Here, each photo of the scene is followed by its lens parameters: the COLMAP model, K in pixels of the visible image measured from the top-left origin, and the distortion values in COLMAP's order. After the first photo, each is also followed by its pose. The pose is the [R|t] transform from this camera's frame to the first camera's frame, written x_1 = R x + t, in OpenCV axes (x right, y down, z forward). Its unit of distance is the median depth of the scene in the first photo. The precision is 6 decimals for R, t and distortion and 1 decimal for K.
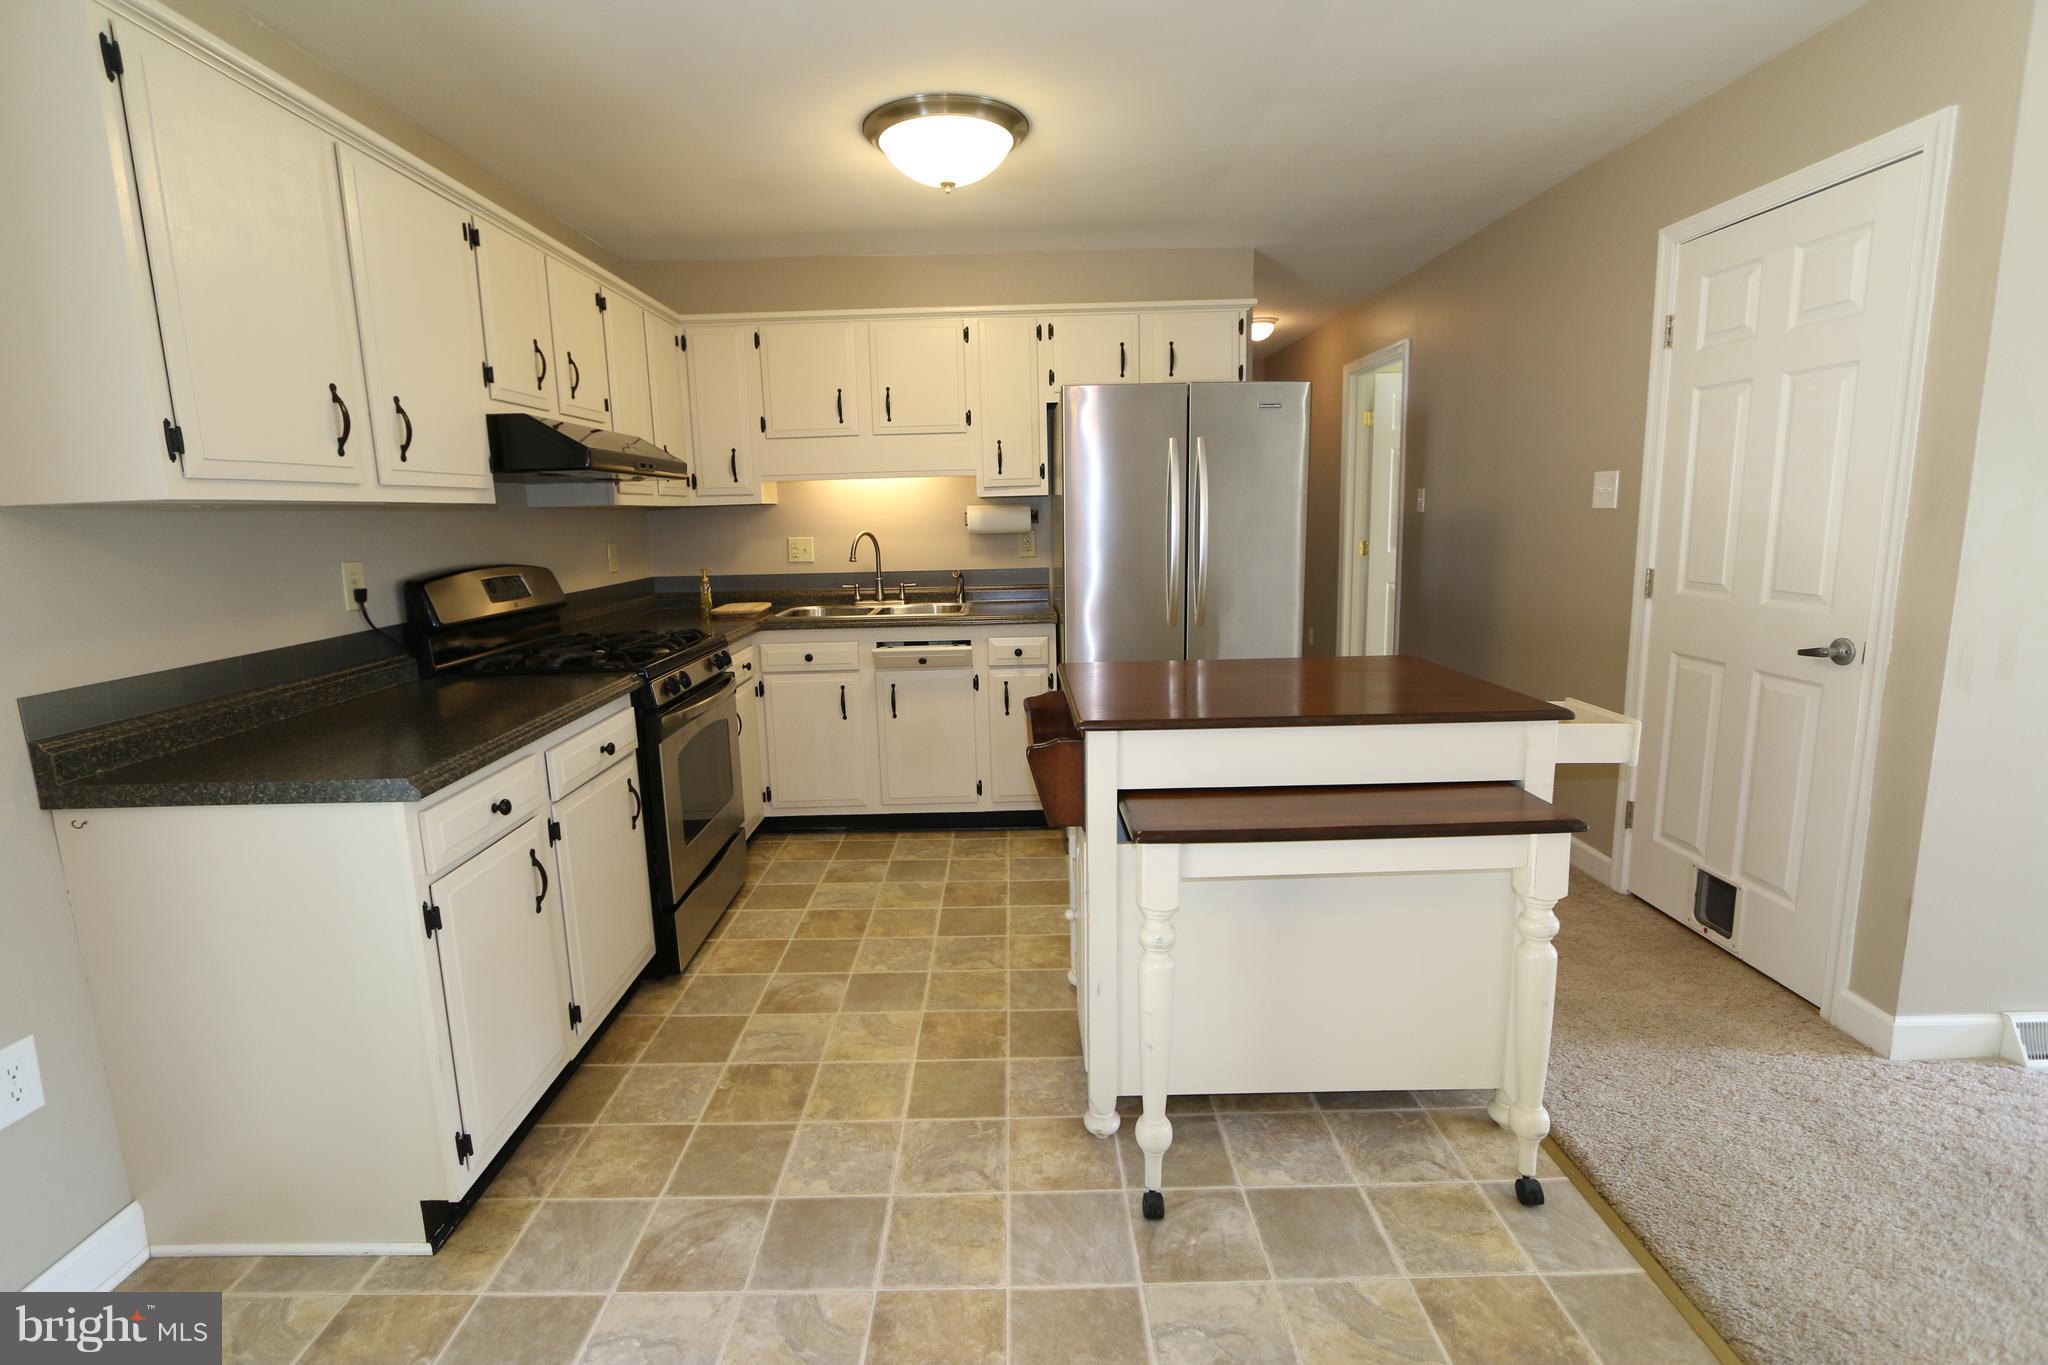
lens RADIAL K [[941.3, 0, 998.2], [0, 941.3, 671.9], [0, 0, 1]] dist [-0.001916, -0.000298]
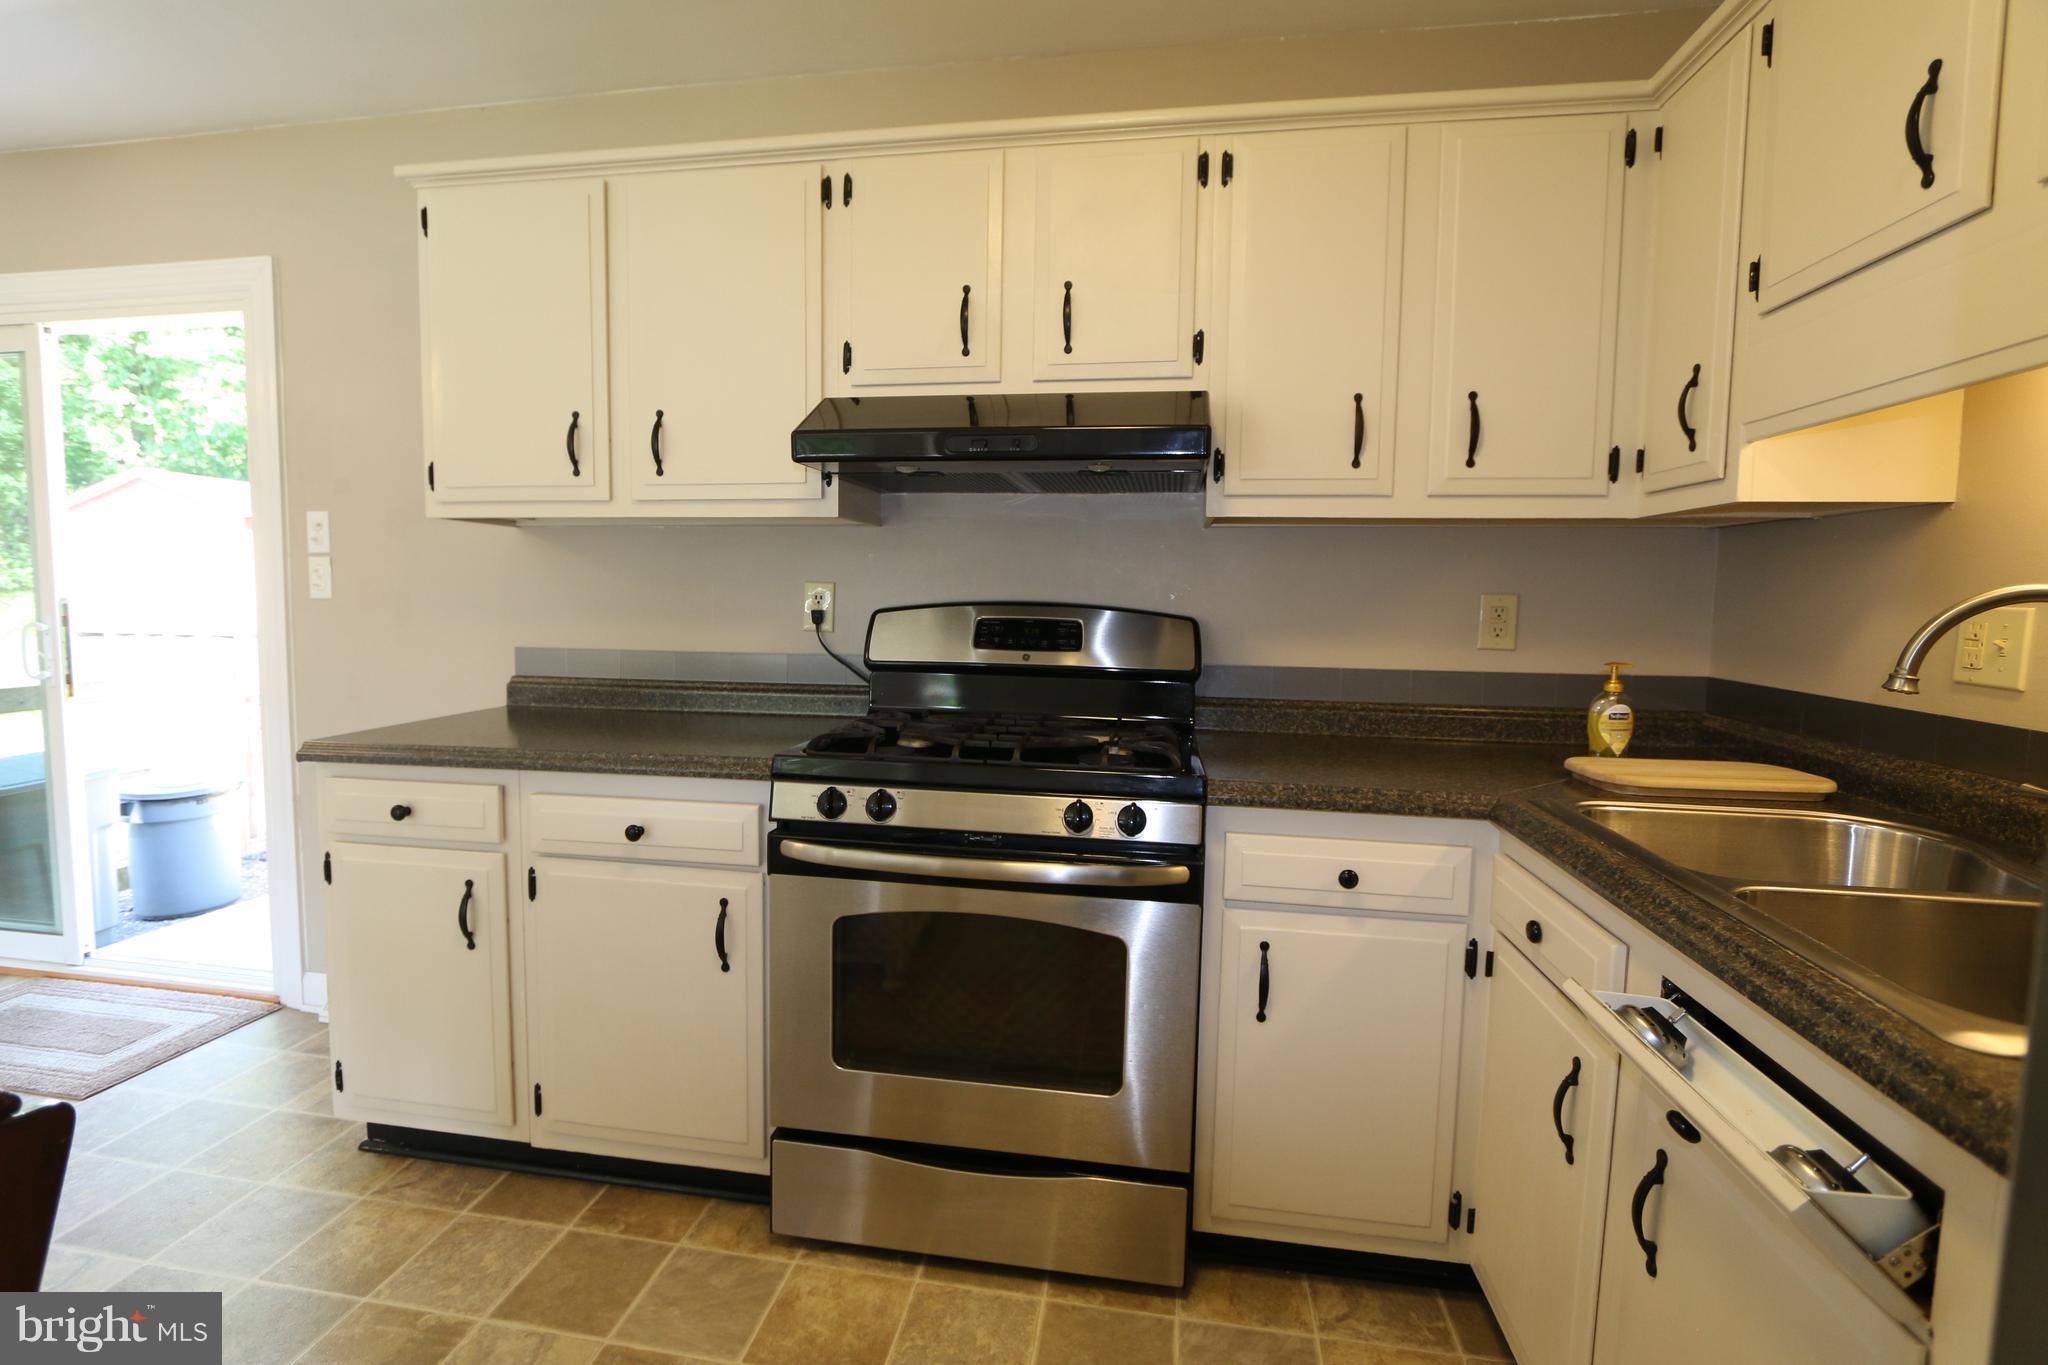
lens RADIAL K [[941.3, 0, 998.2], [0, 941.3, 671.9], [0, 0, 1]] dist [-0.001916, -0.000298]
pose [[-0.166260, 0.108271, -0.980120, 0.151281], [-0.174885, 0.974959, 0.137368, -0.112973], [0.970450, 0.194247, -0.143162, 0.782574]]
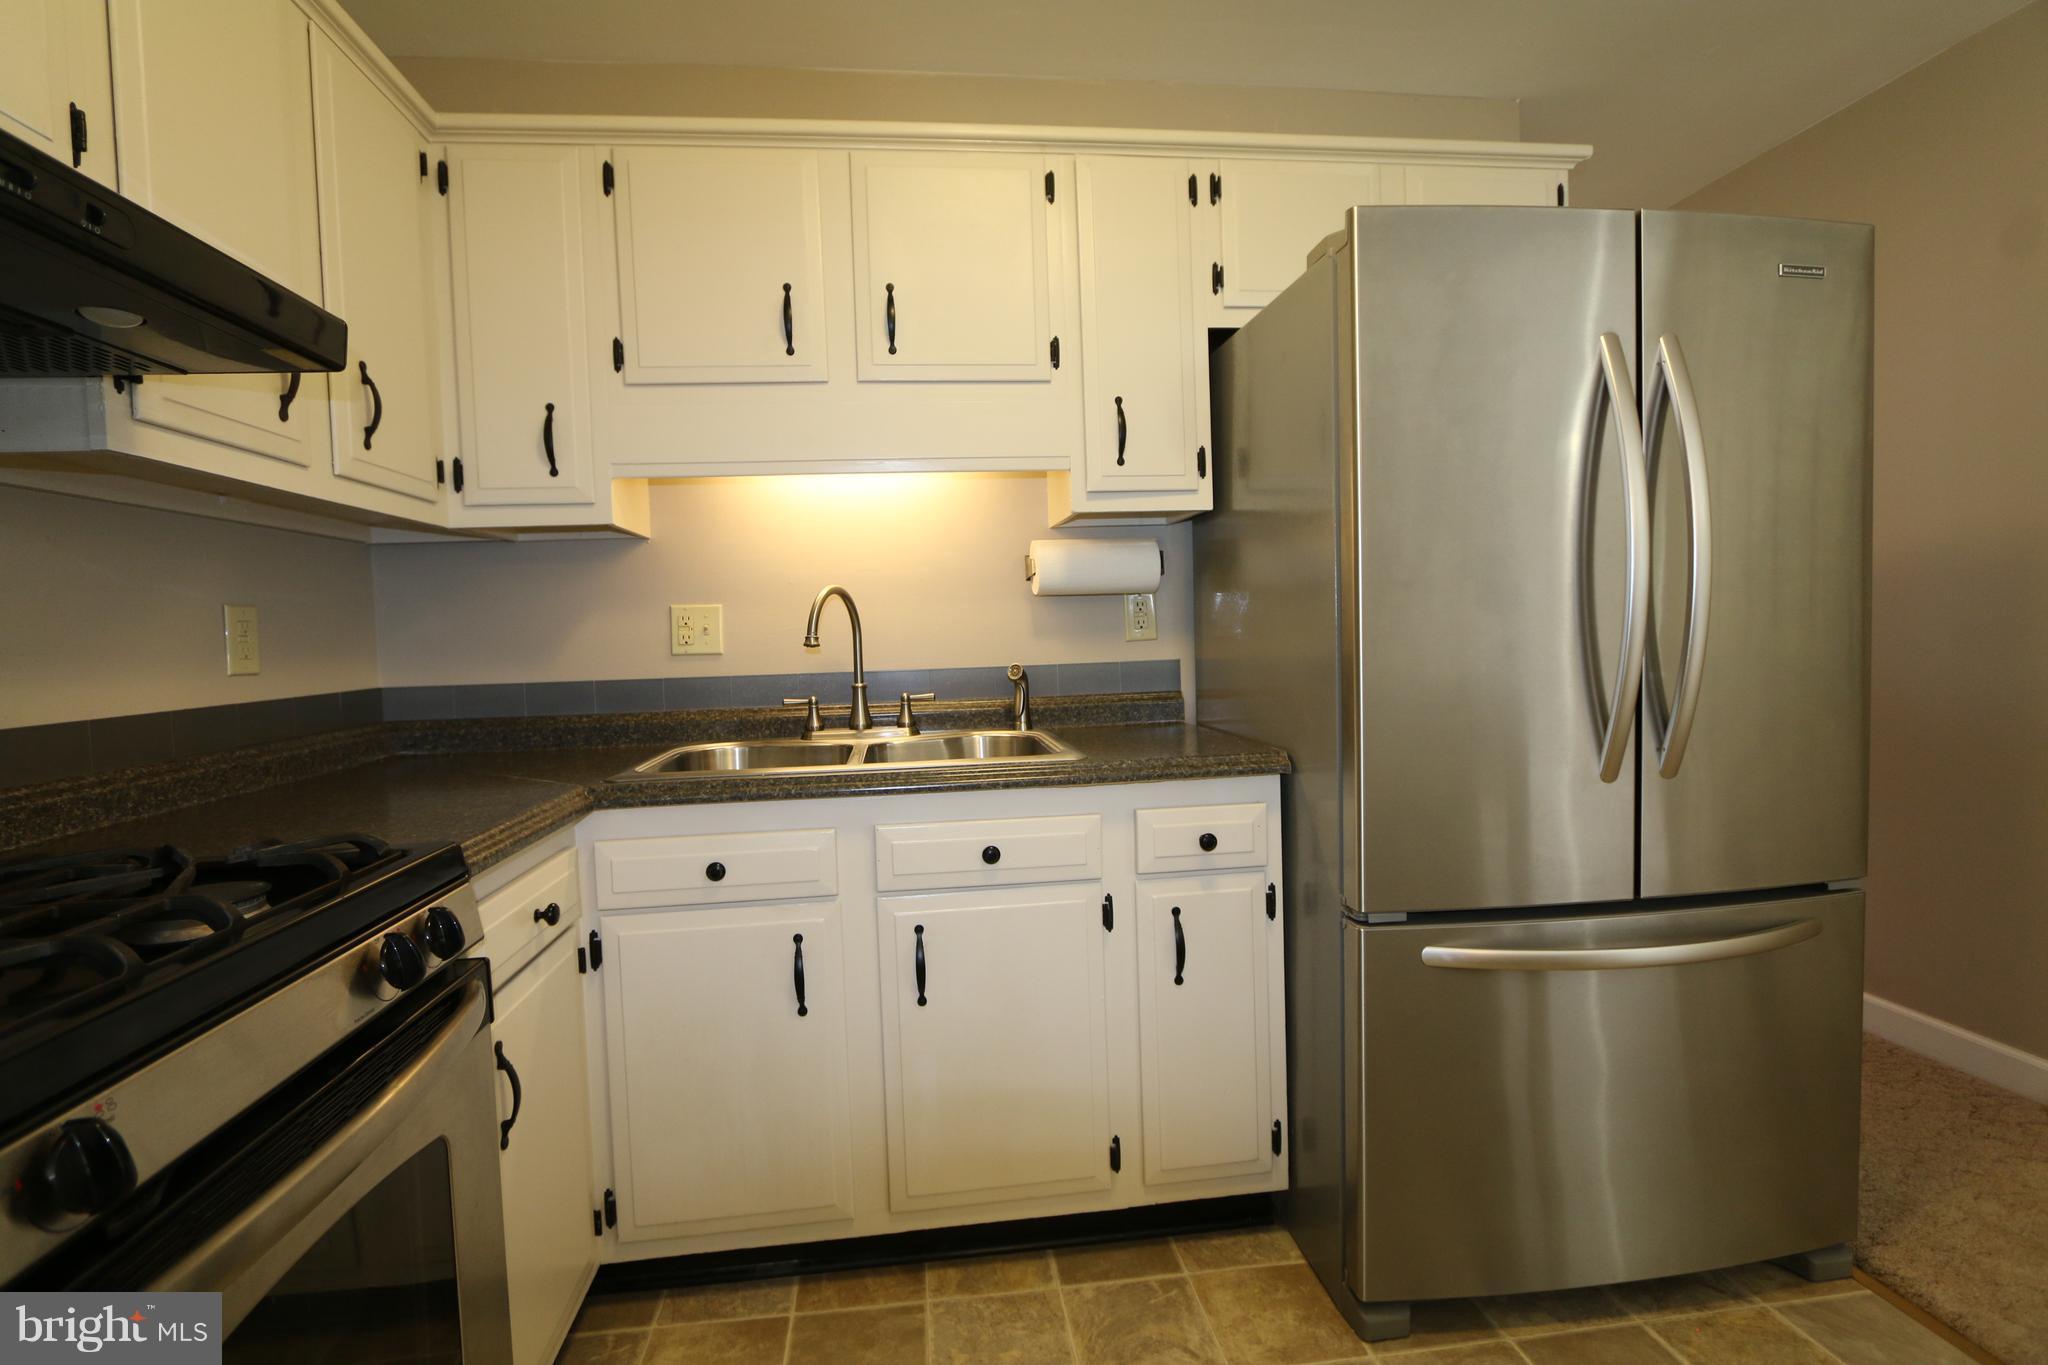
lens RADIAL K [[971.2, 0, 1013.4], [0, 971.2, 675.9], [0, 0, 1]] dist [-0.005699, -0.000497]
pose [[0.993803, -0.013491, 0.110333, -0.112172], [0.027041, 0.992131, -0.122246, -0.042582], [-0.107815, 0.124471, 0.986348, 0.531931]]
